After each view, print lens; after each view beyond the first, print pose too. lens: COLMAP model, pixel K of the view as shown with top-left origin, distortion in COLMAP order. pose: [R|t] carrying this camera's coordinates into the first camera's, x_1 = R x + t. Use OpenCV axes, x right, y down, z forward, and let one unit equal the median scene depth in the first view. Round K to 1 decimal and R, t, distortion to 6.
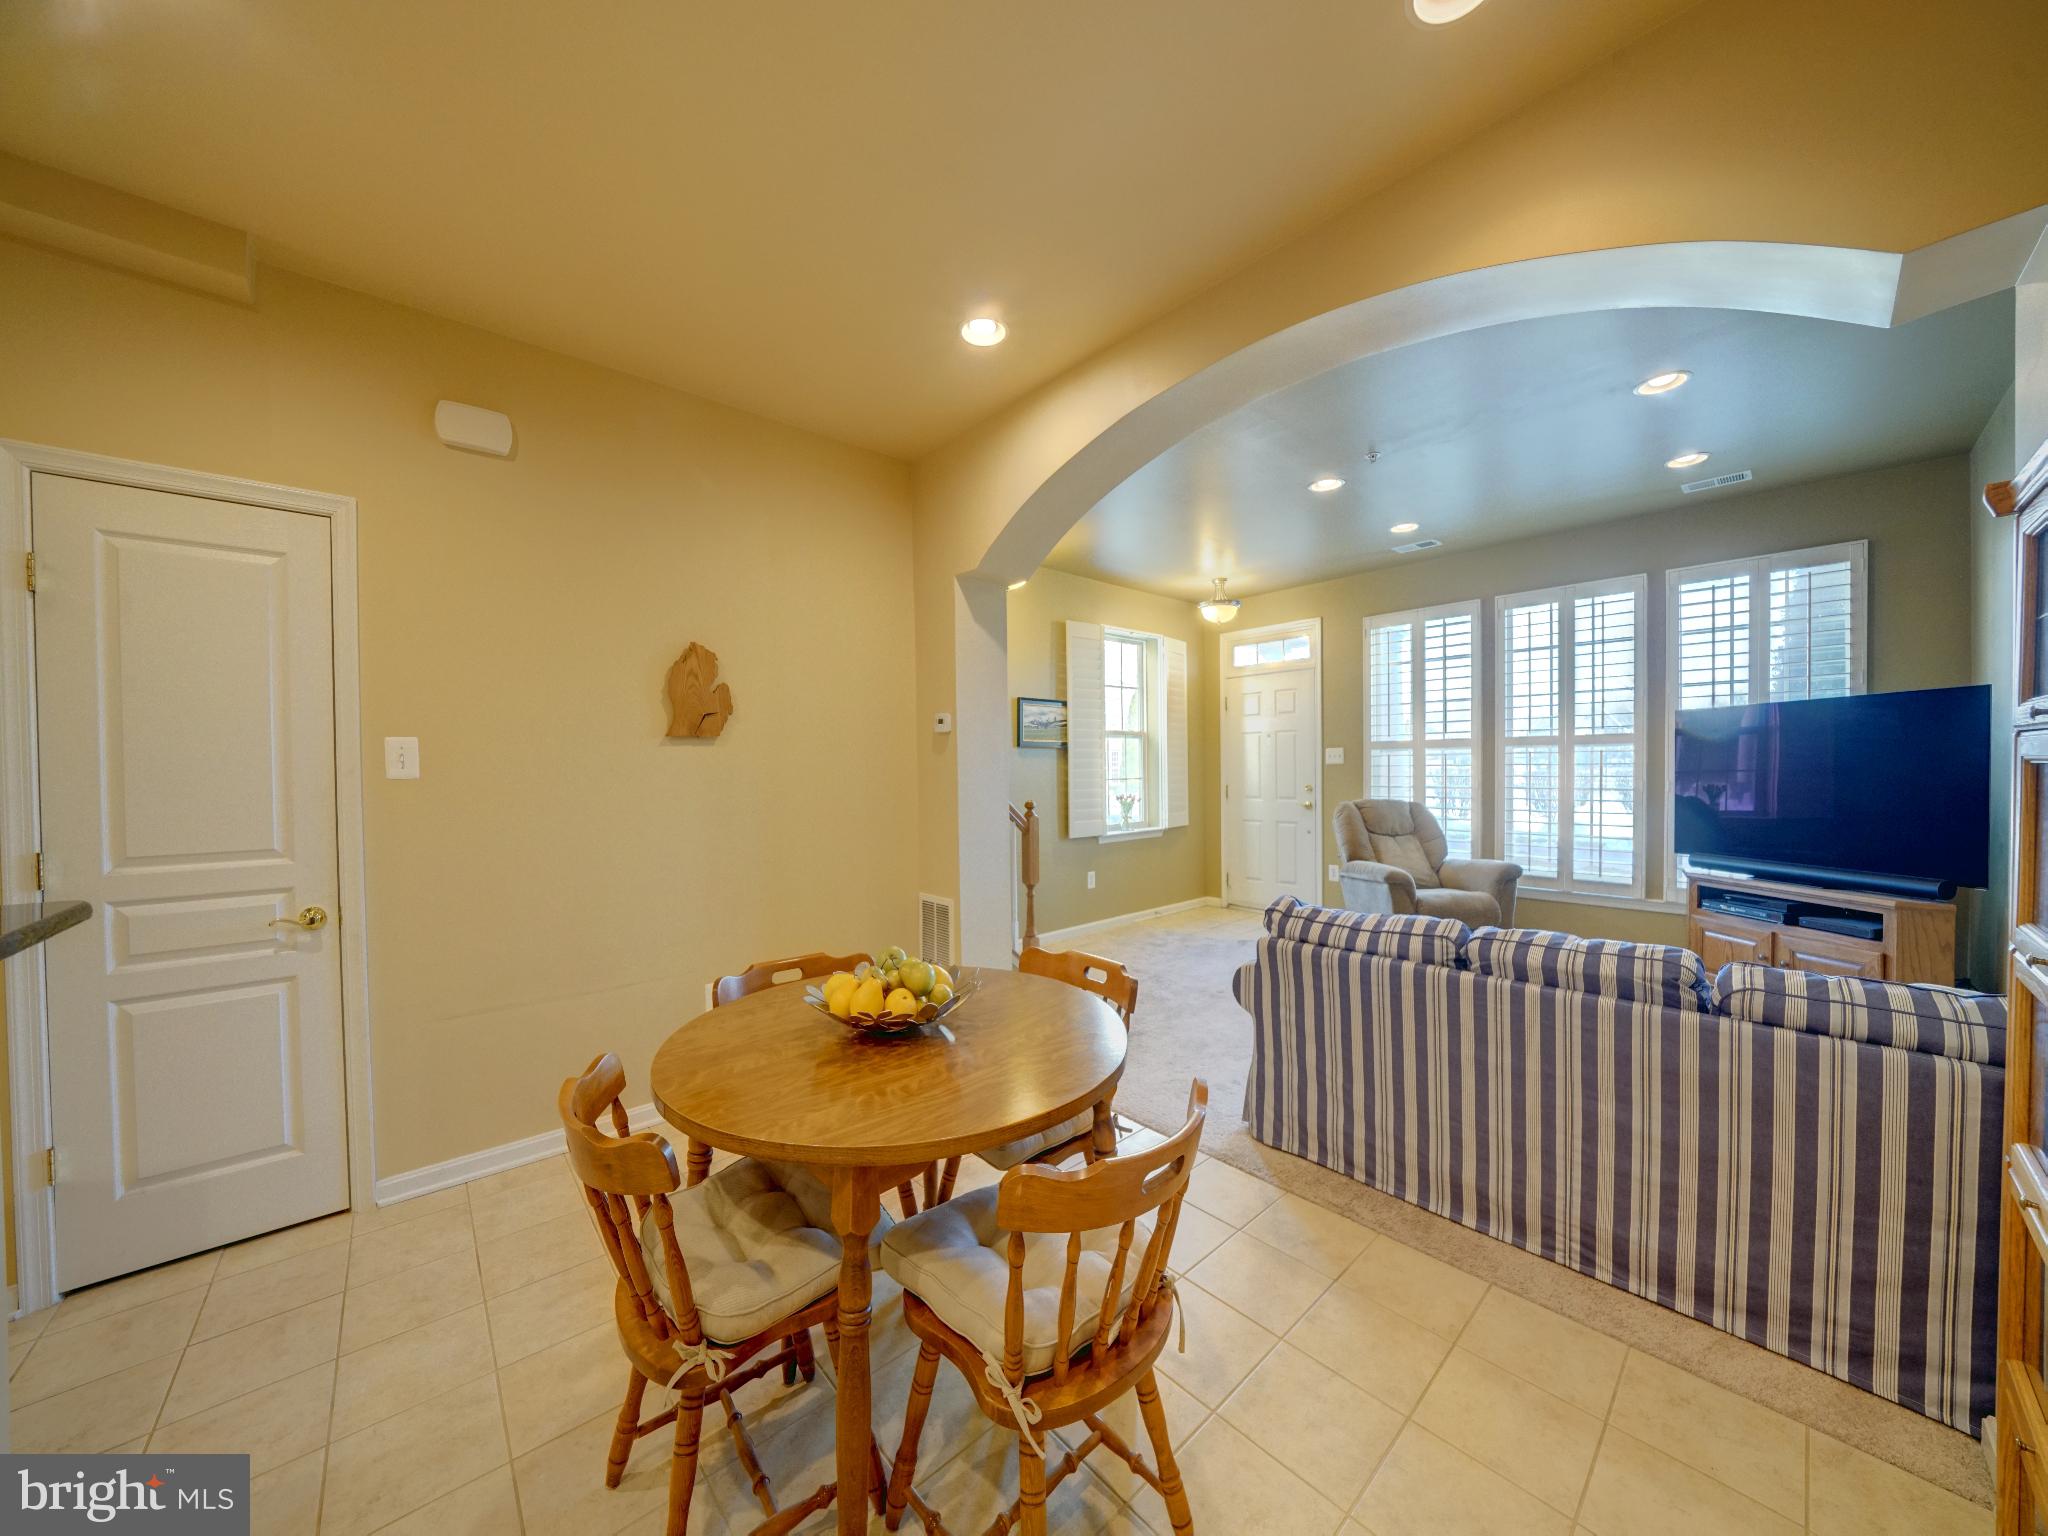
lens RADIAL K [[716.6, 0, 1014.6], [0, 716.6, 780.7], [0, 0, 1]] dist [-0.020560, 0.002105]
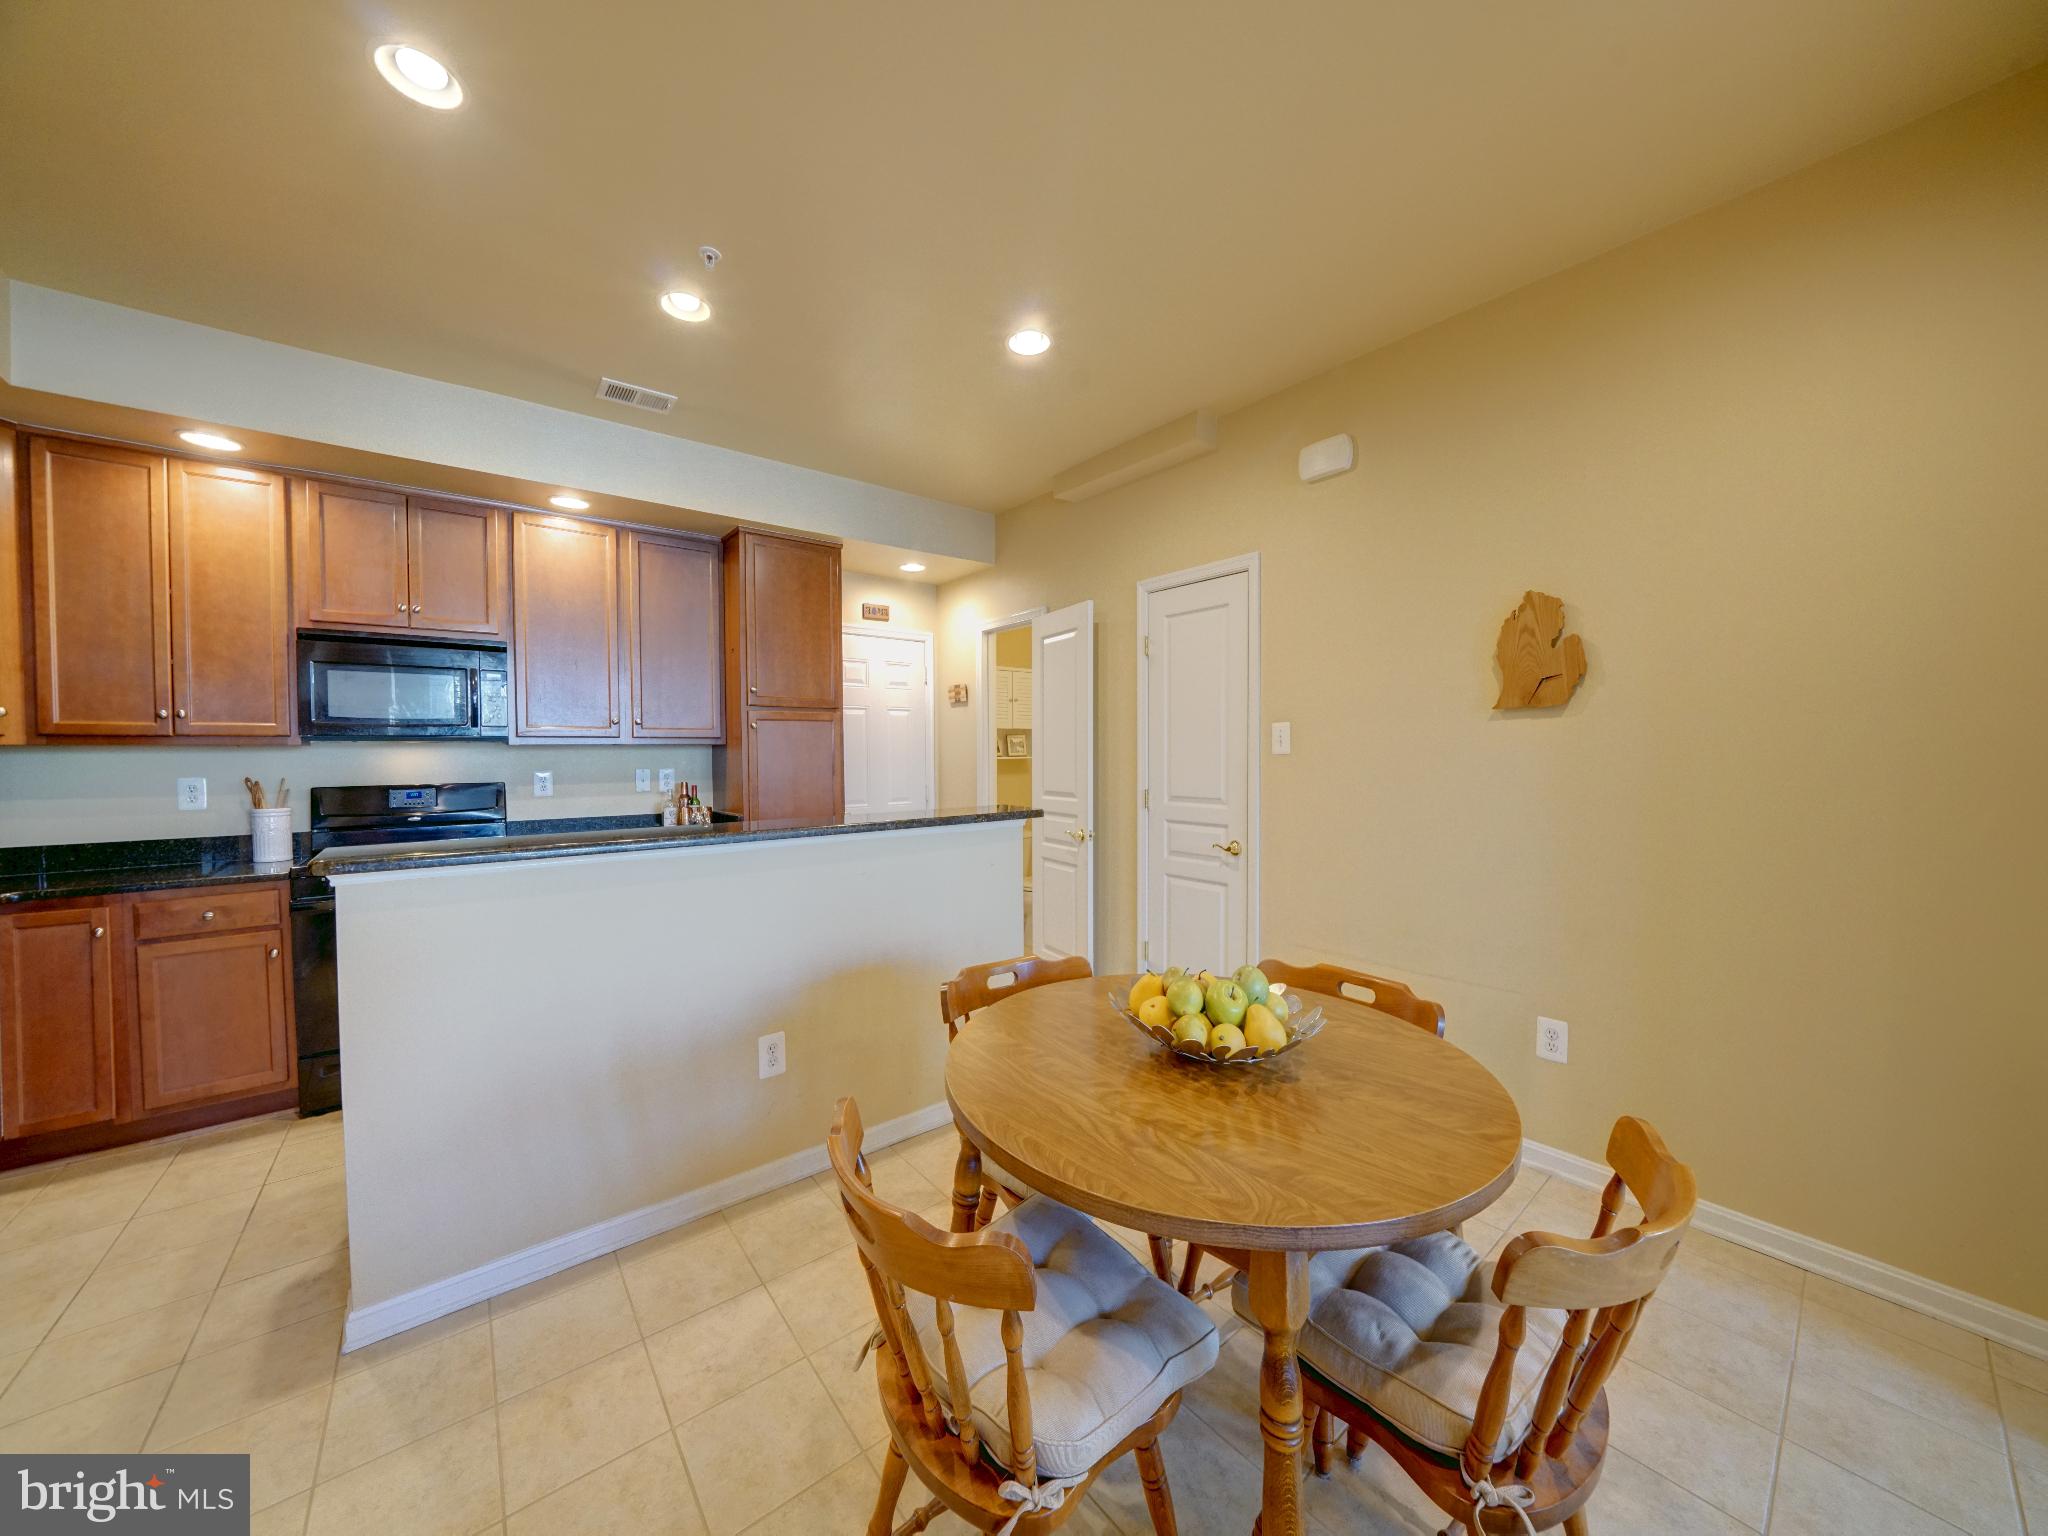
lens RADIAL K [[716.6, 0, 1014.5], [0, 716.6, 771.2], [0, 0, 1]] dist [-0.020560, 0.002105]
pose [[-0.048719, 0.037664, -0.998102, 0.278009], [-0.010945, 0.999209, 0.038240, -0.009505], [0.998753, 0.012787, -0.048268, 0.323053]]
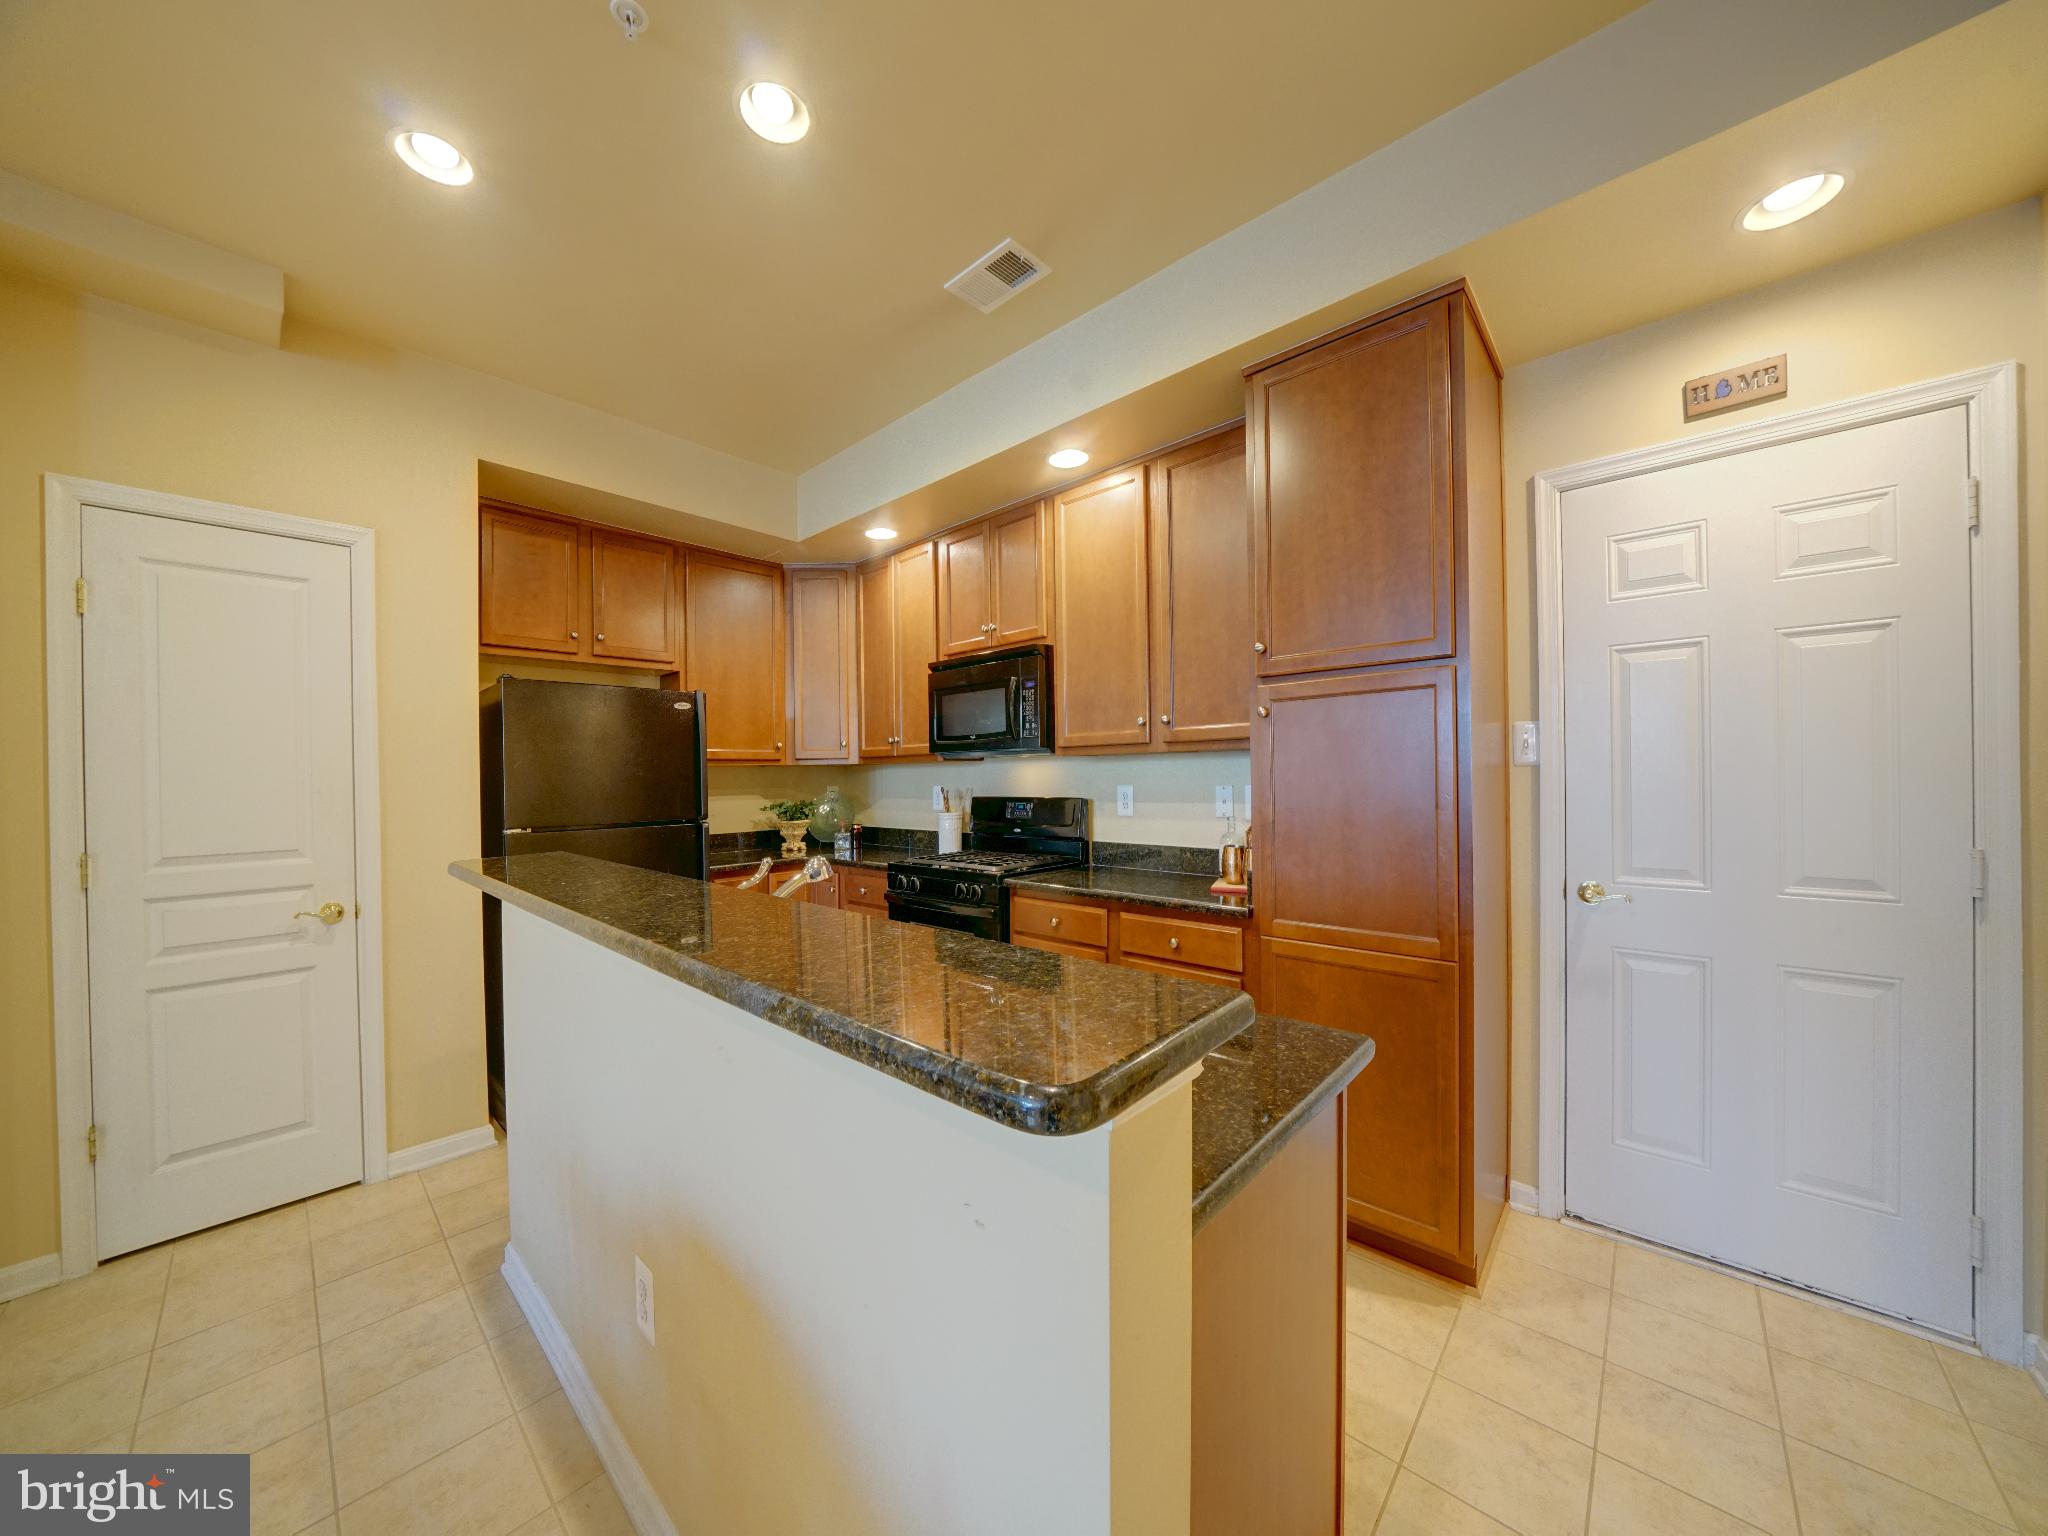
lens RADIAL K [[716.6, 0, 1014.7], [0, 716.6, 769.5], [0, 0, 1]] dist [-0.020560, 0.002105]
pose [[-0.994890, 0.026686, -0.097378, -0.409743], [0.025302, 0.999561, 0.015421, -0.000790], [0.097747, 0.012878, -0.995128, 0.438067]]
